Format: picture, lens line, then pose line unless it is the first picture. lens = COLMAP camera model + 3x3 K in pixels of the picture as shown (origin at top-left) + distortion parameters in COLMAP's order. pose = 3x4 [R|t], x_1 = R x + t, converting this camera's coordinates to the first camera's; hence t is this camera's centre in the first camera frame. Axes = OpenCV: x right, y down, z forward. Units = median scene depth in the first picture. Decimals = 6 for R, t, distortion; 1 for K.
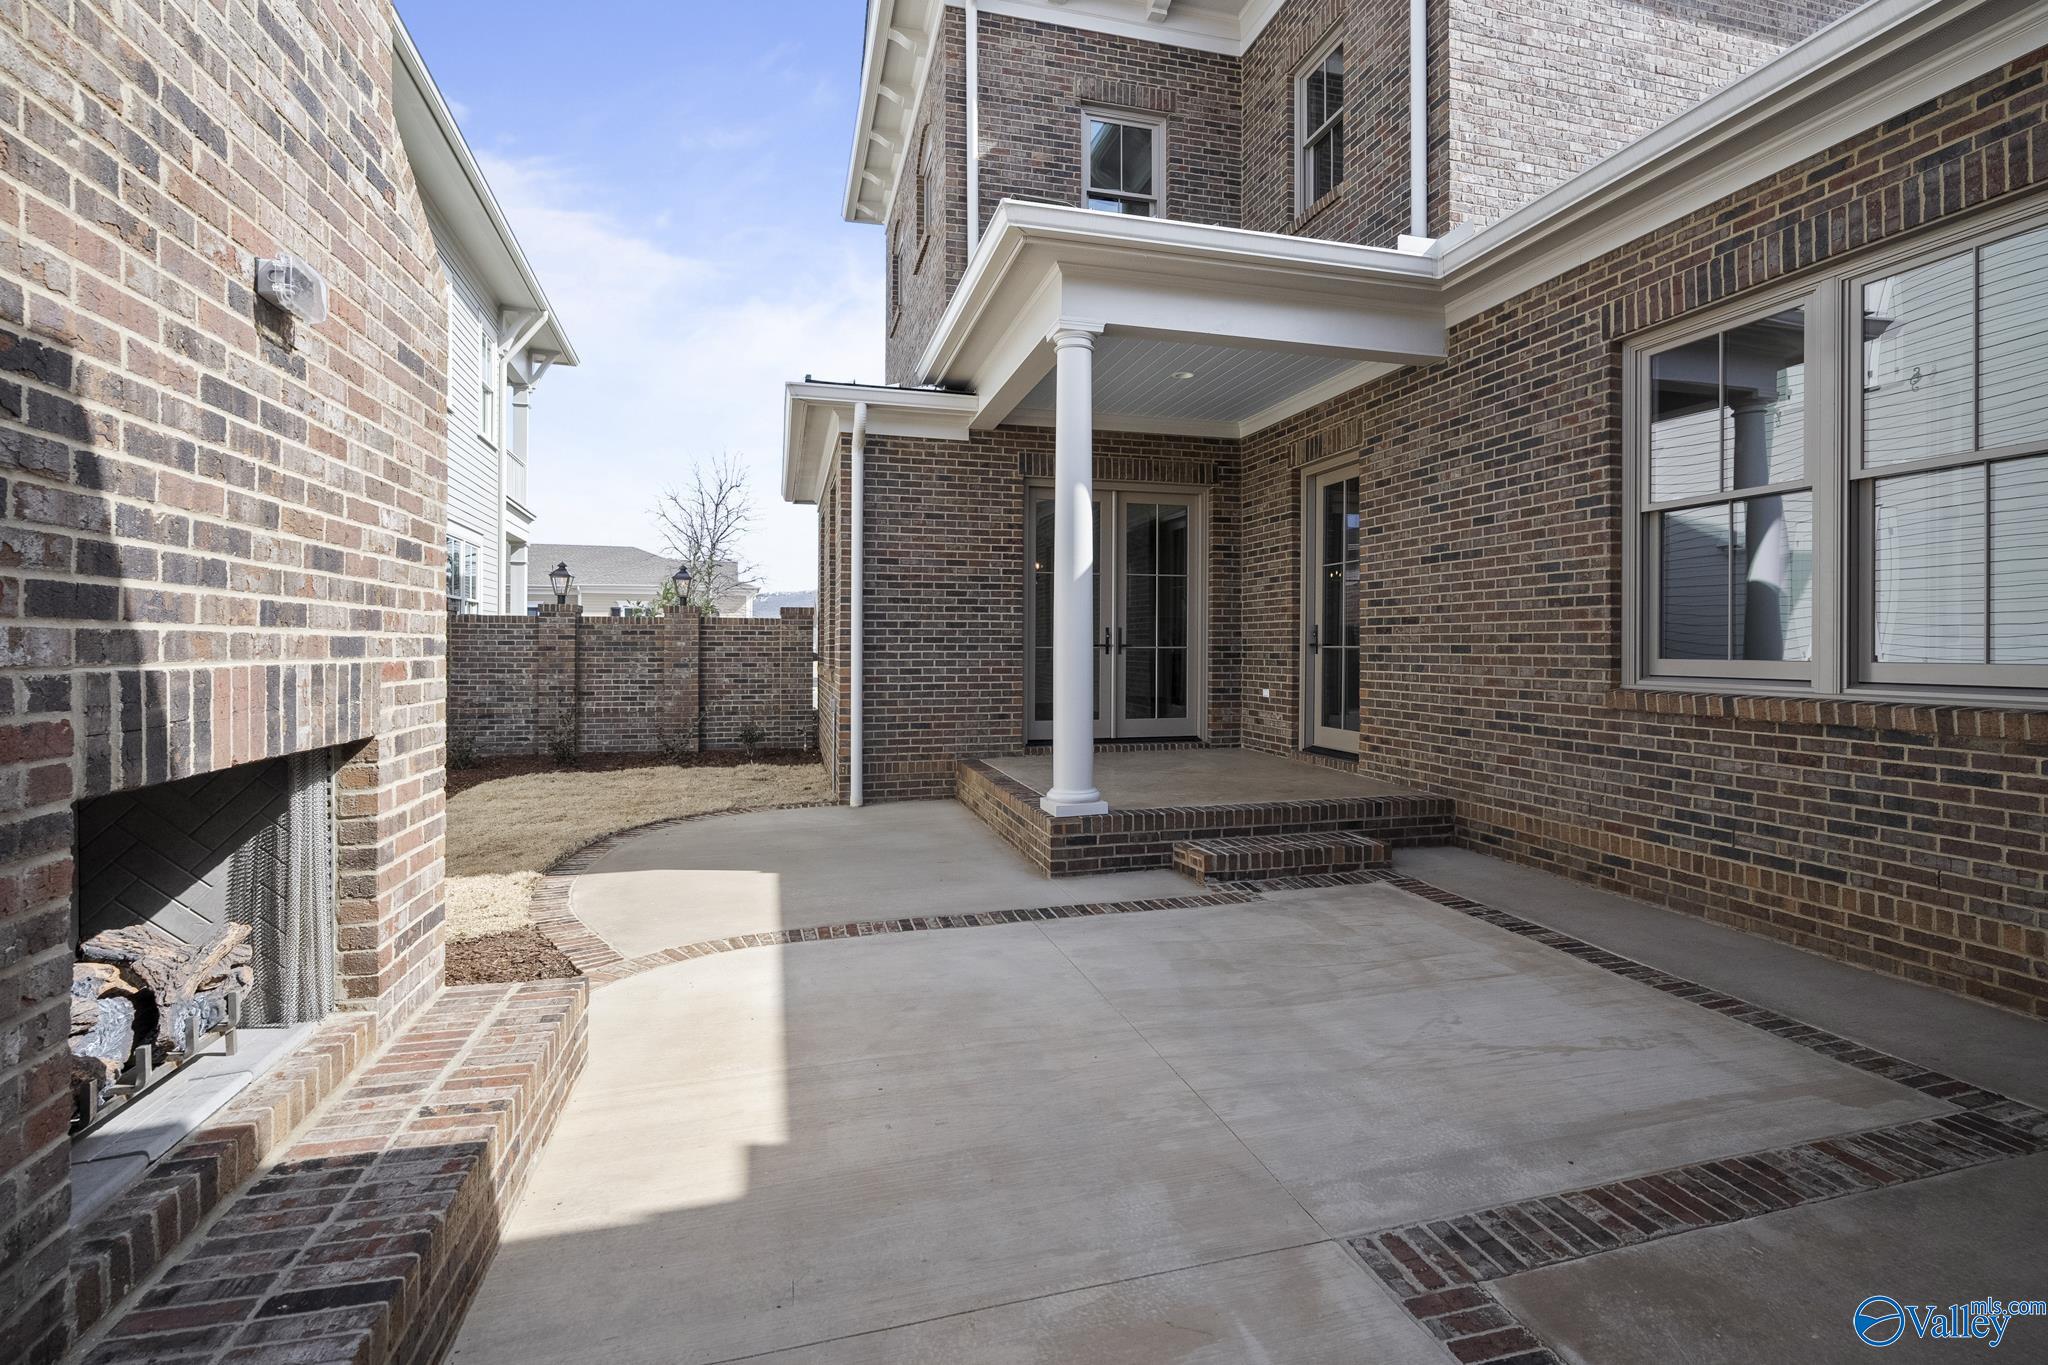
lens RADIAL K [[932.0, 0, 1029.0], [0, 932.0, 644.3], [0, 0, 1]] dist [-0.012259, 0.004095]
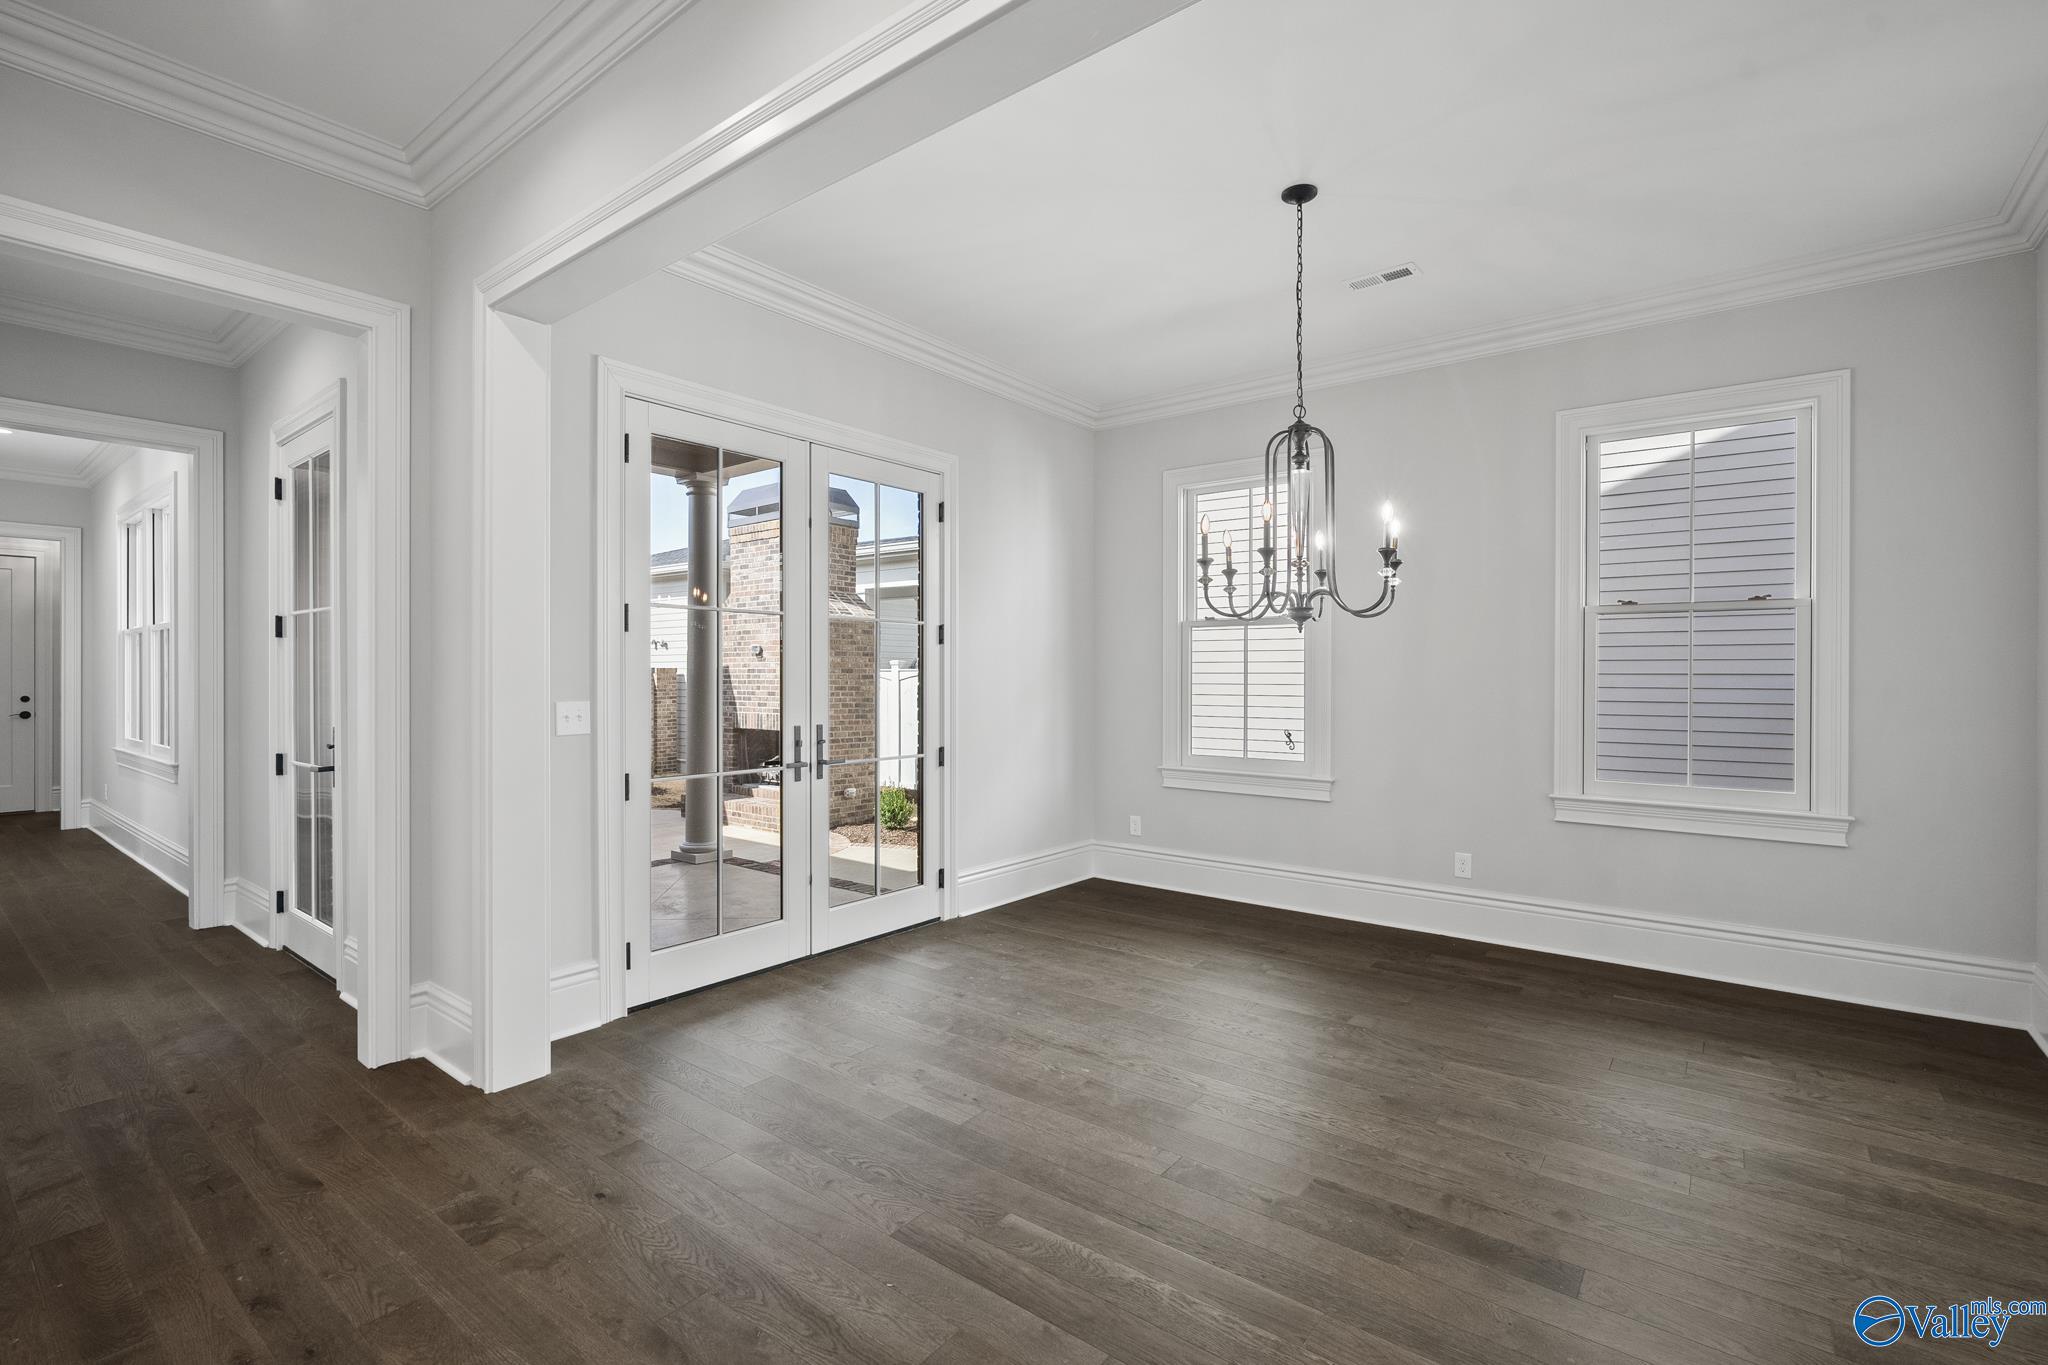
lens RADIAL K [[932.0, 0, 1017.2], [0, 932.0, 674.2], [0, 0, 1]] dist [-0.012259, 0.004095]
pose [[-0.802588, -0.004608, -0.596516, 0.862346], [-0.001044, 0.999979, -0.006321, -0.118639], [0.596532, -0.004450, -0.802577, 4.192666]]
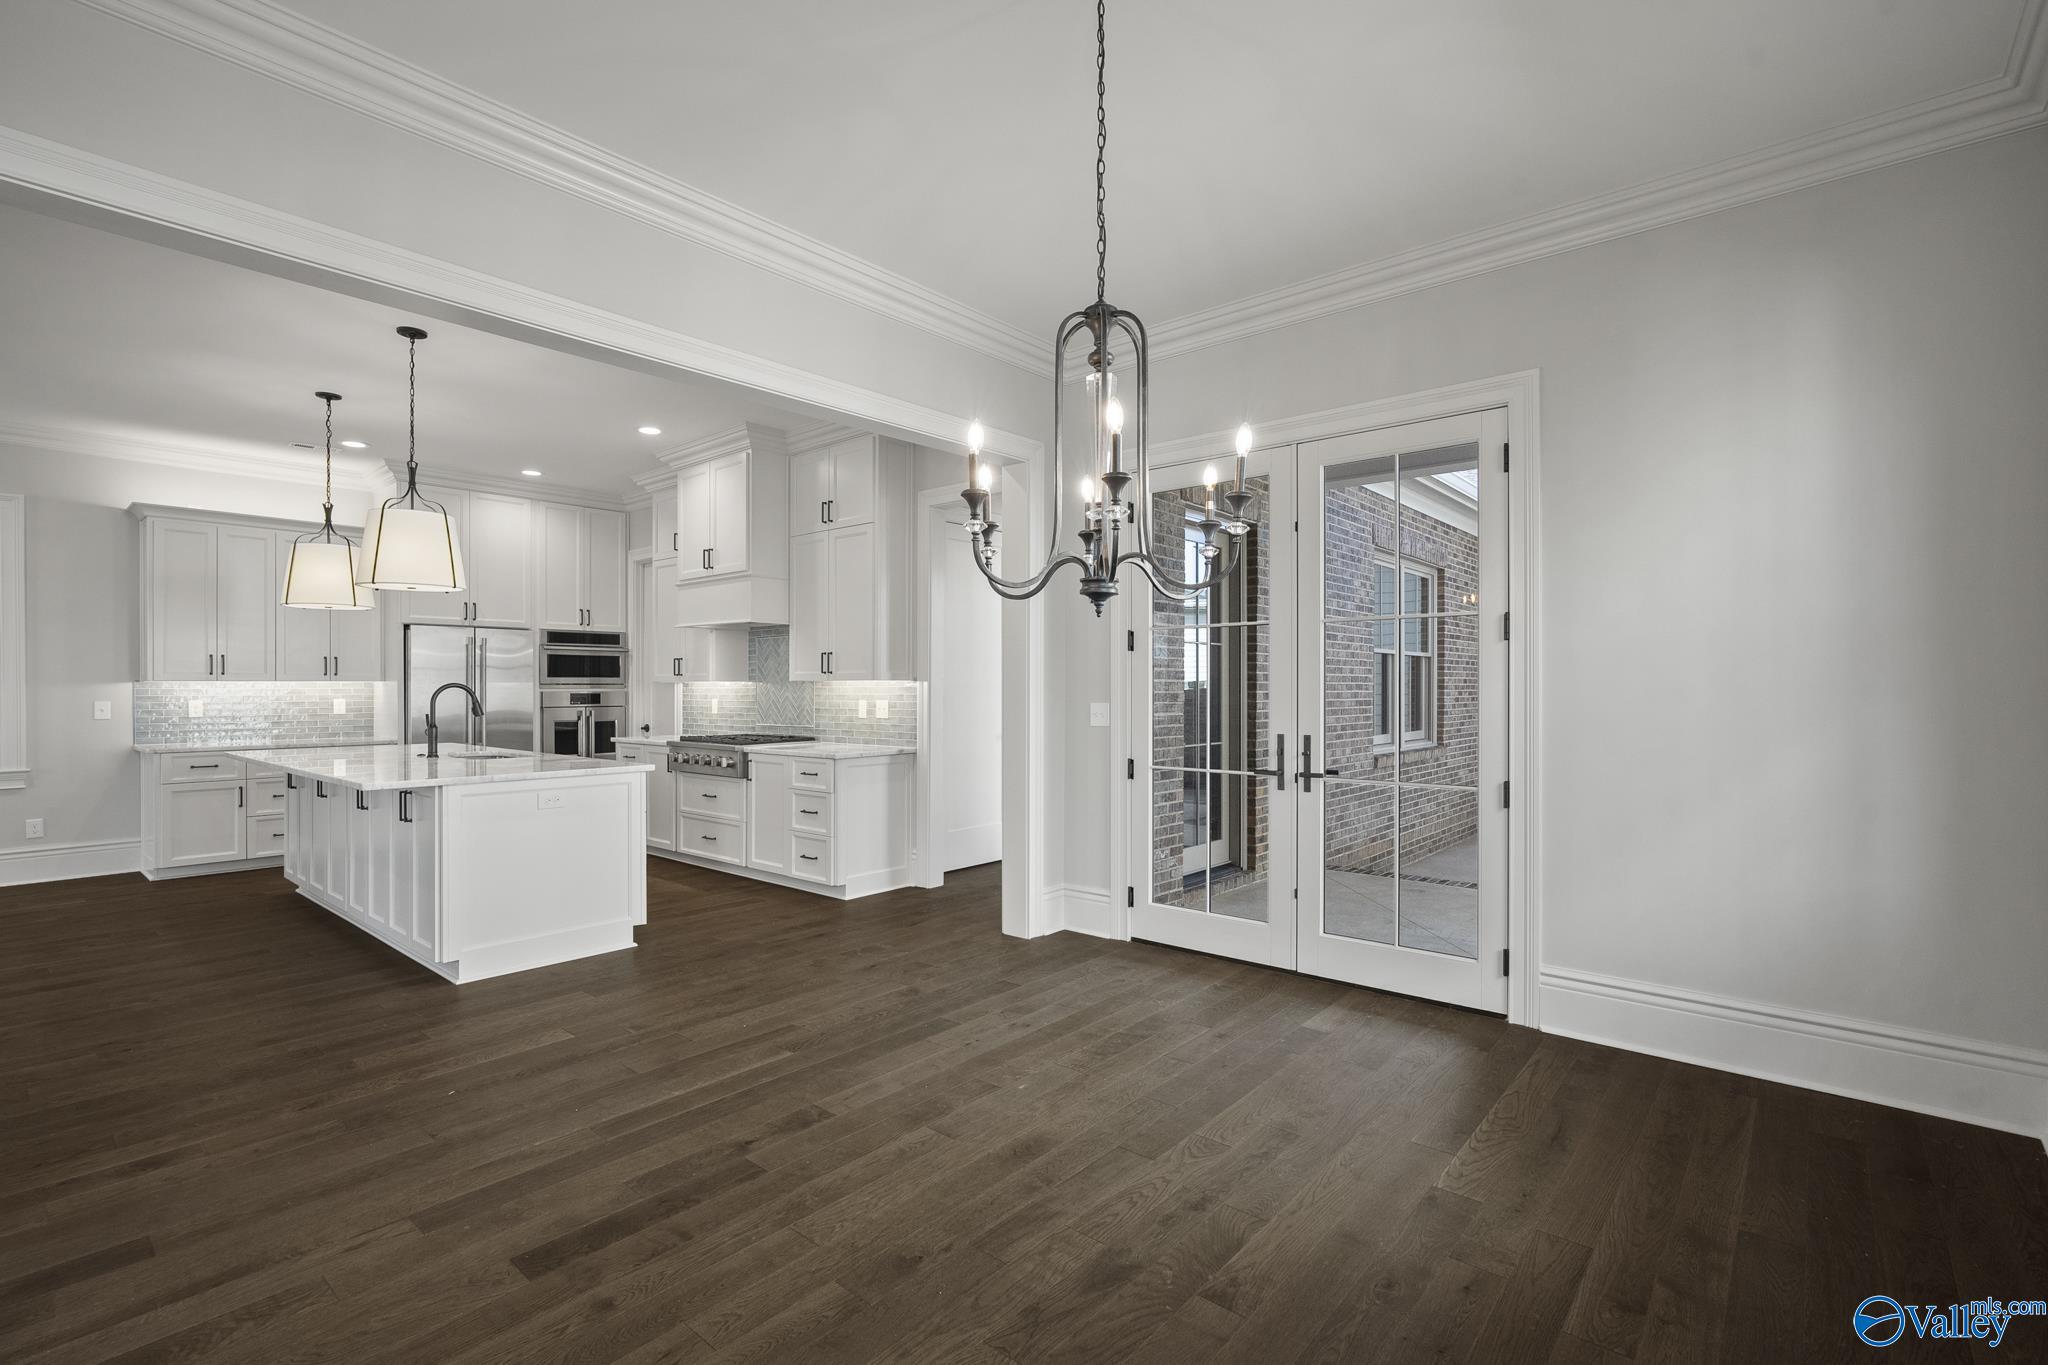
lens RADIAL K [[932.0, 0, 1023.4], [0, 932.0, 696.4], [0, 0, 1]] dist [-0.012259, 0.004095]
pose [[-0.560704, -0.013121, 0.827912, -0.660425], [-0.005467, 0.999911, 0.012145, -0.121201], [-0.827998, 0.002284, -0.560726, 3.969106]]
